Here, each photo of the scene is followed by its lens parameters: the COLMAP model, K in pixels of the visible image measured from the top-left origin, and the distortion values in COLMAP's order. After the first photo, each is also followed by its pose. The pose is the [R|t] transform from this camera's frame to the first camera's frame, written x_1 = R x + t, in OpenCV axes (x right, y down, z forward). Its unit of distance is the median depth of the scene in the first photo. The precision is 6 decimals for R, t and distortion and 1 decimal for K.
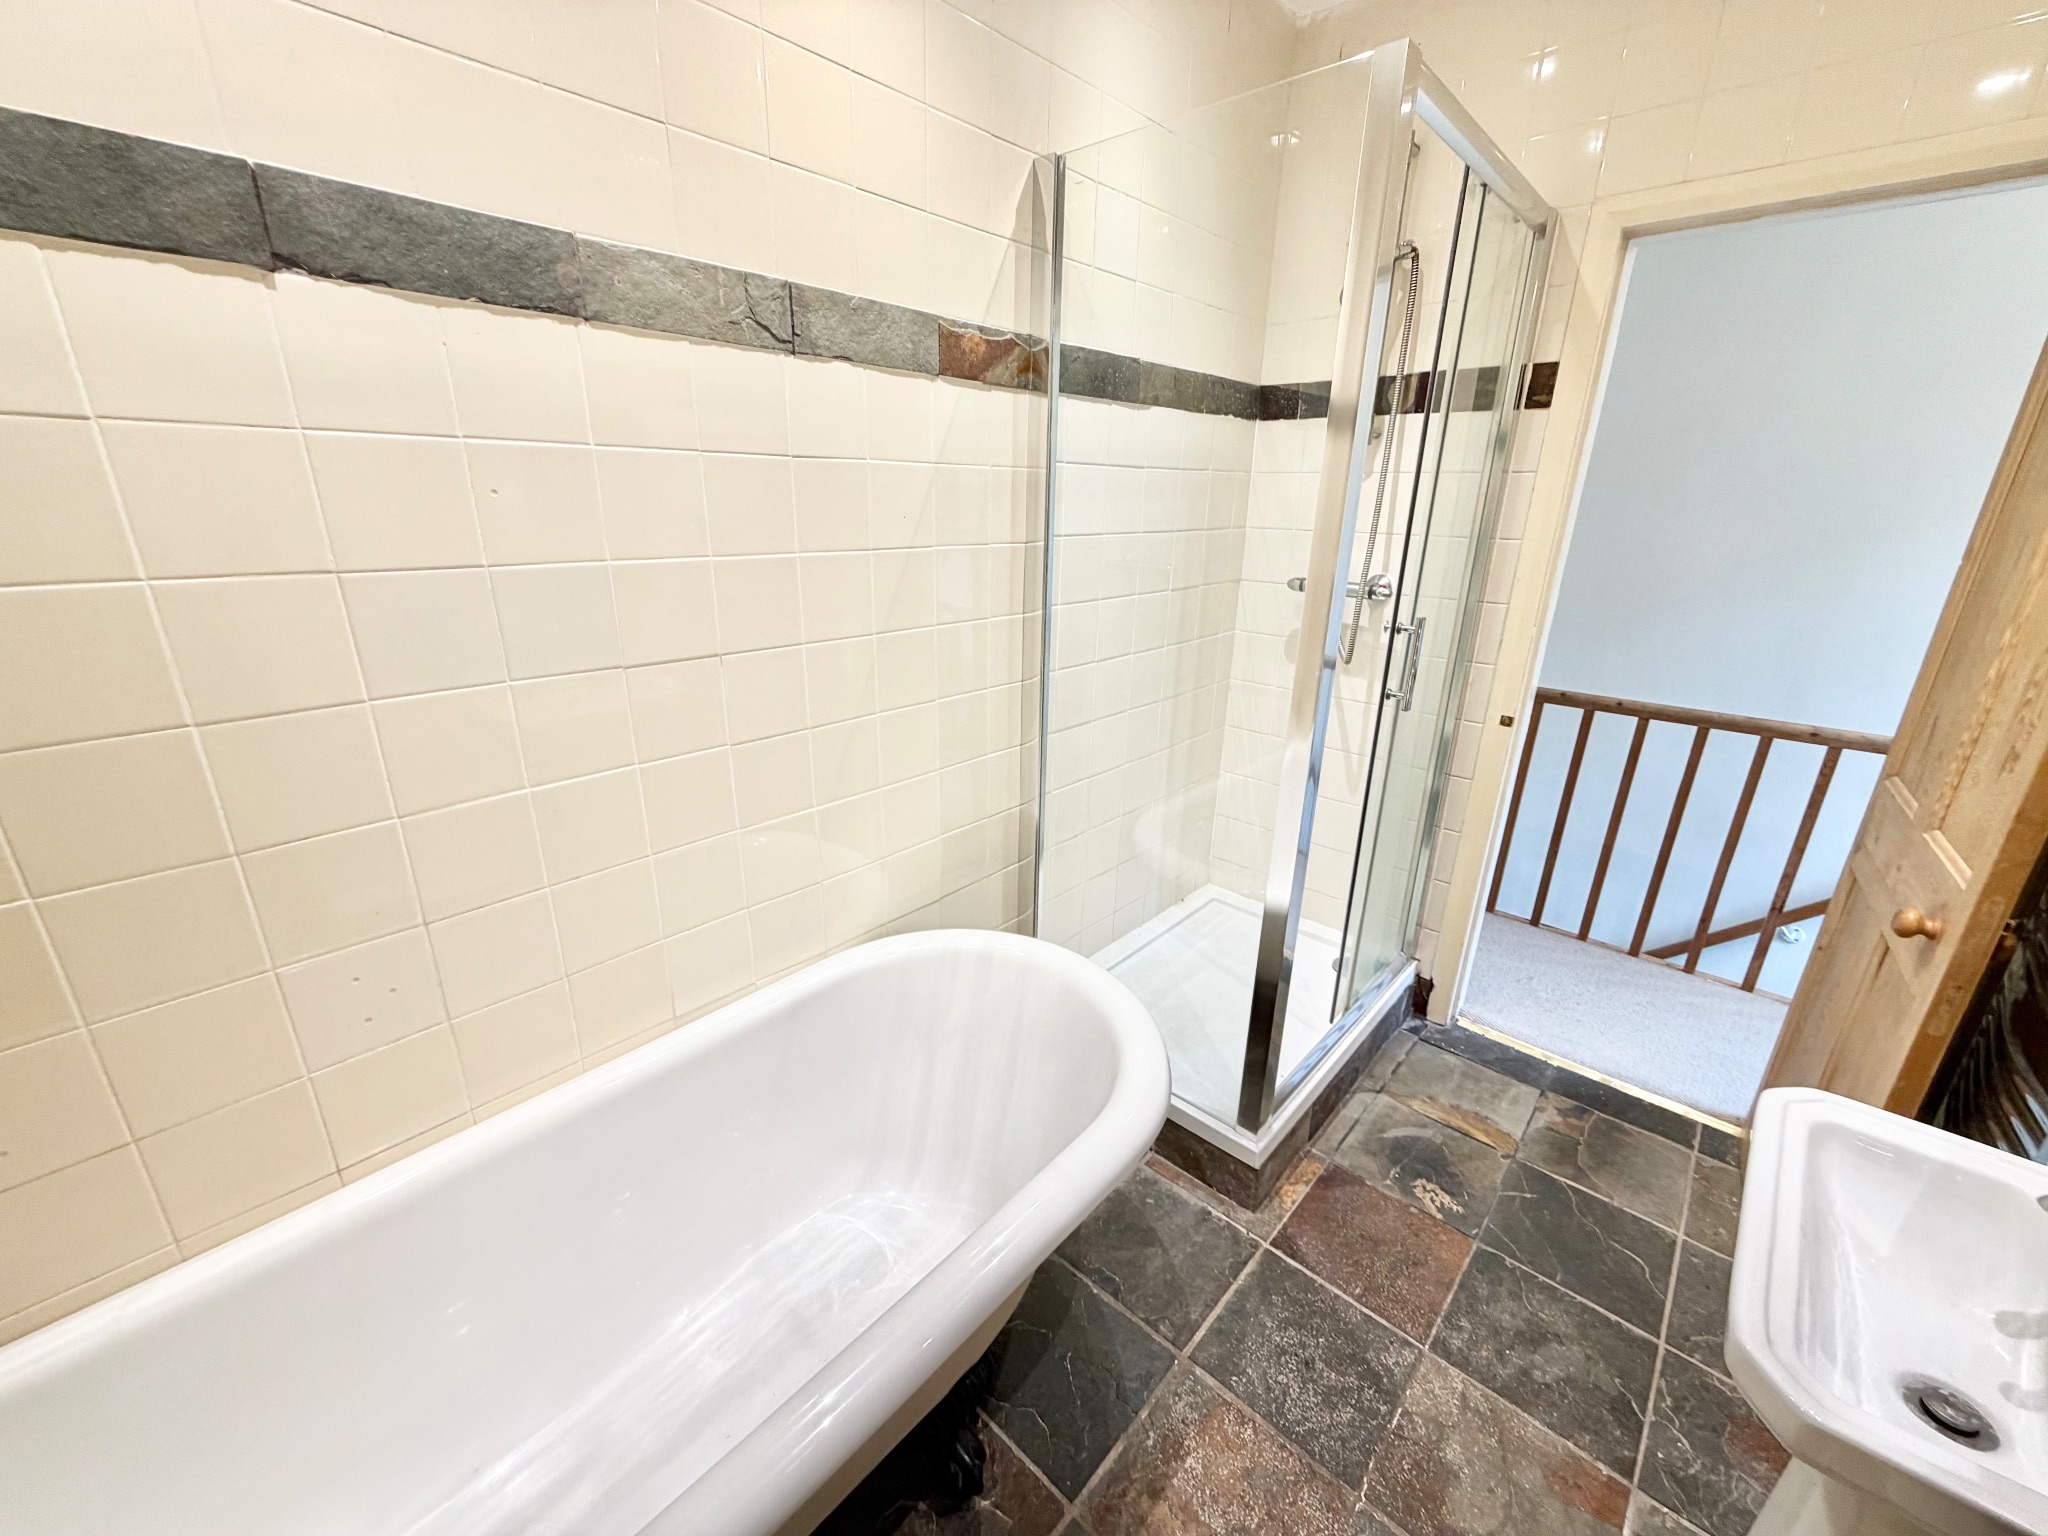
lens RADIAL K [[814.2, 0, 1020.0], [0, 814.2, 769.0], [0, 0, 1]] dist [0.001442, -0.000293]
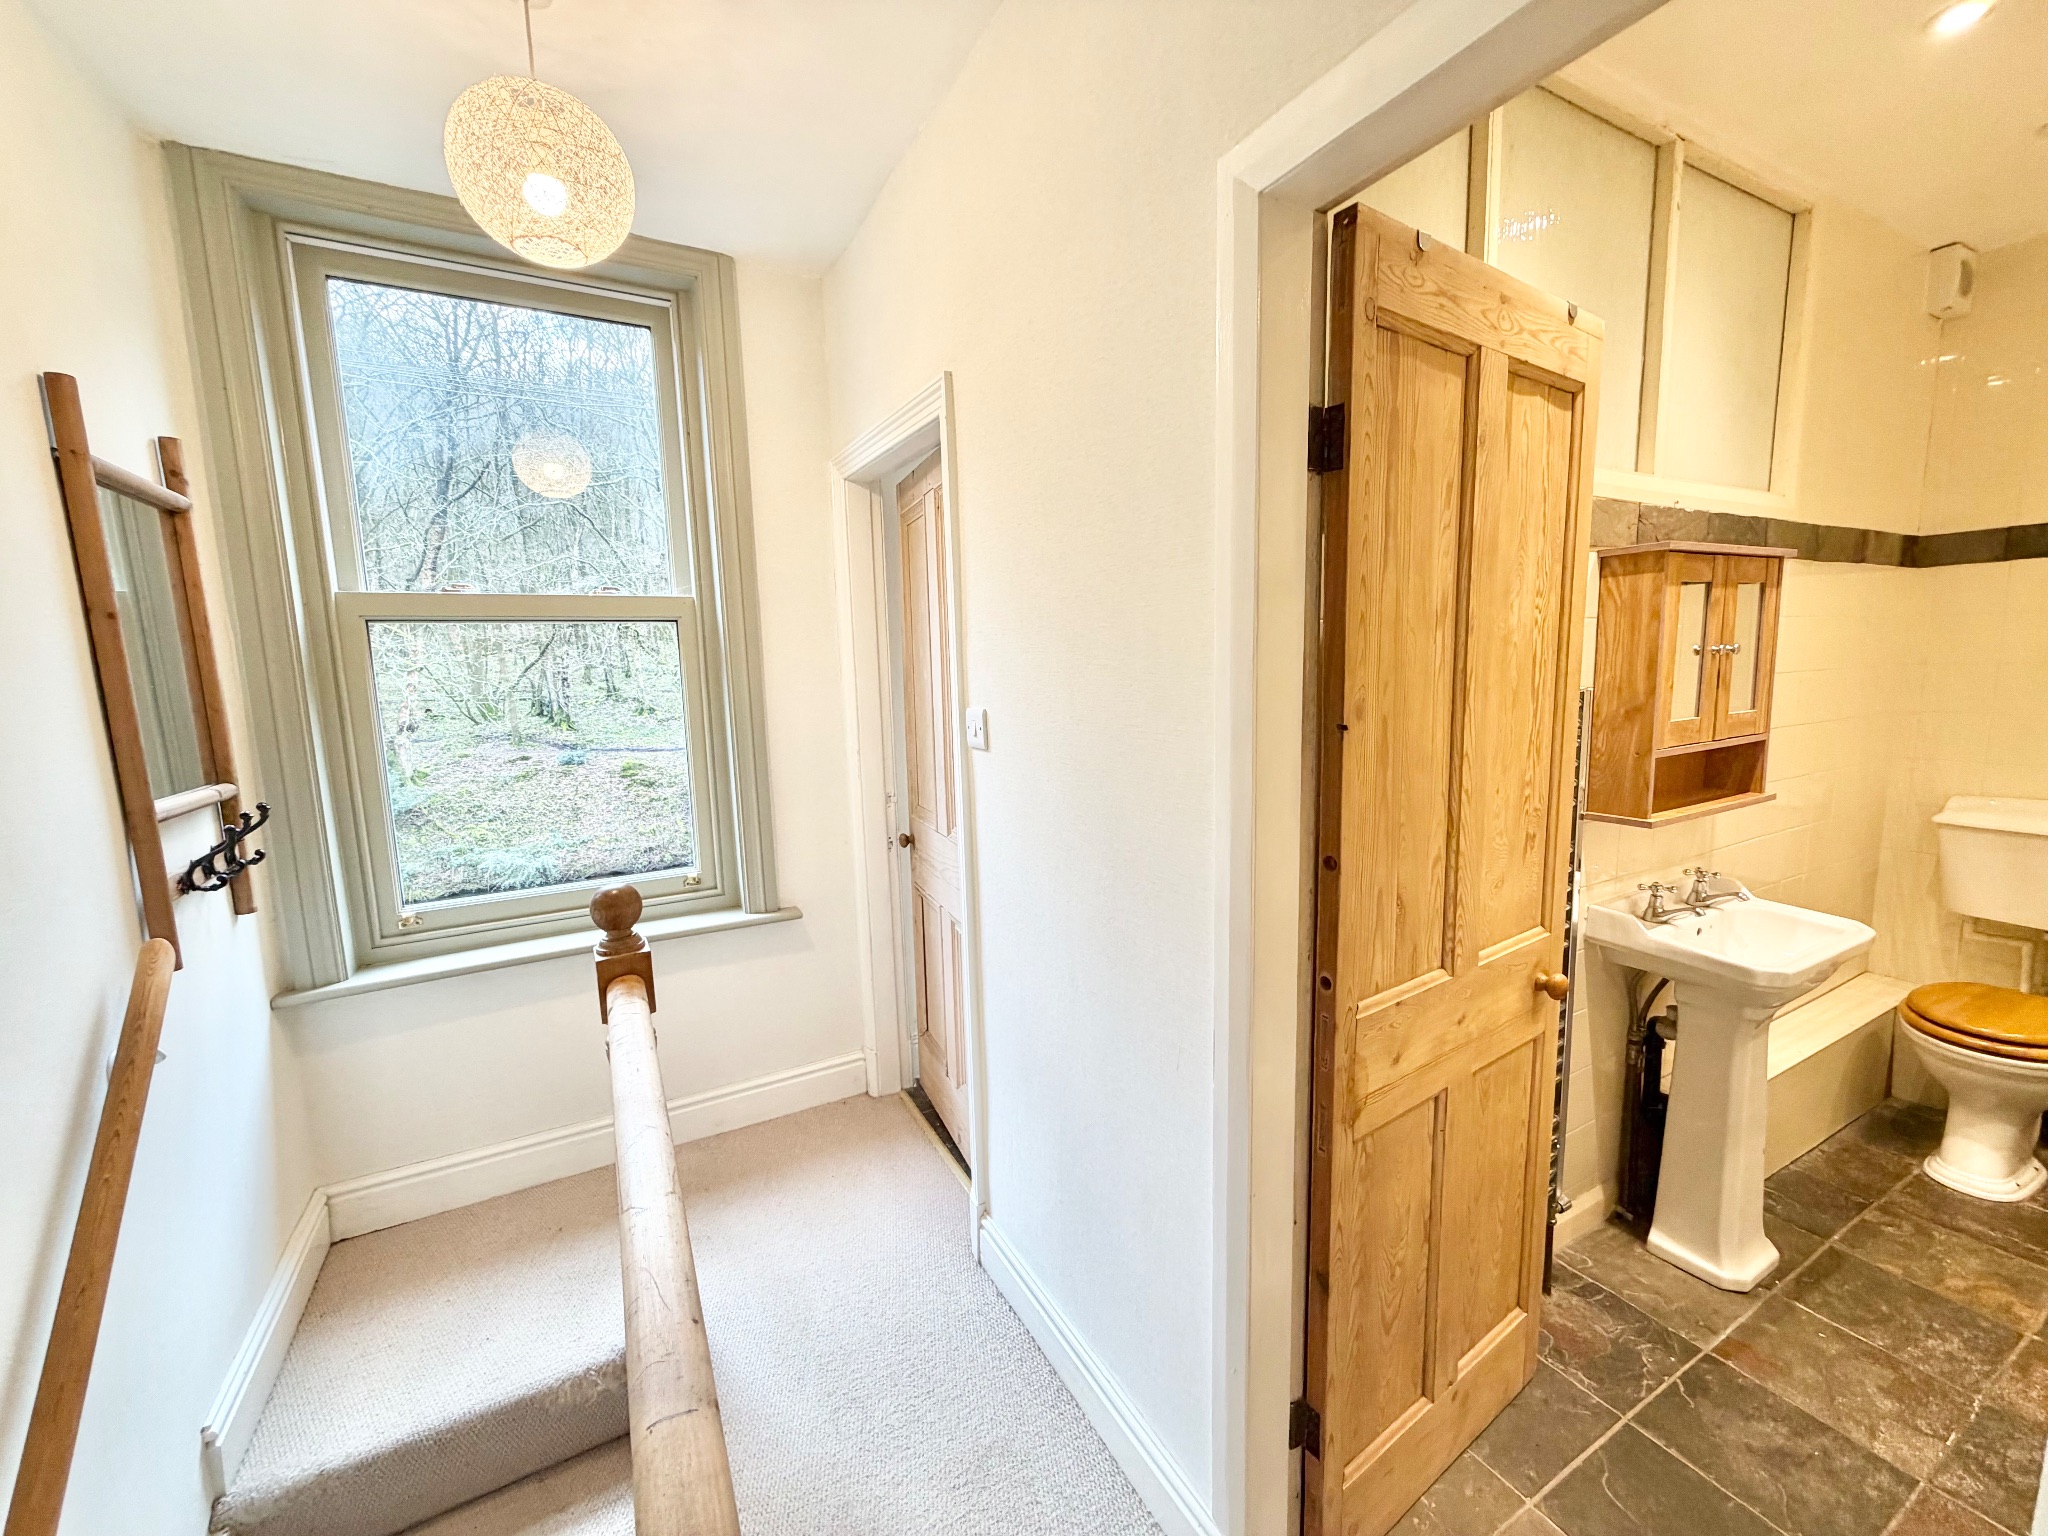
lens RADIAL K [[814.2, 0, 1020.0], [0, 814.2, 769.0], [0, 0, 1]] dist [0.001442, -0.000293]
pose [[-0.948315, -0.036215, 0.315258, 1.234073], [0.111138, 0.892642, 0.436850, -0.572300], [-0.297233, 0.449308, -0.842481, 1.747487]]
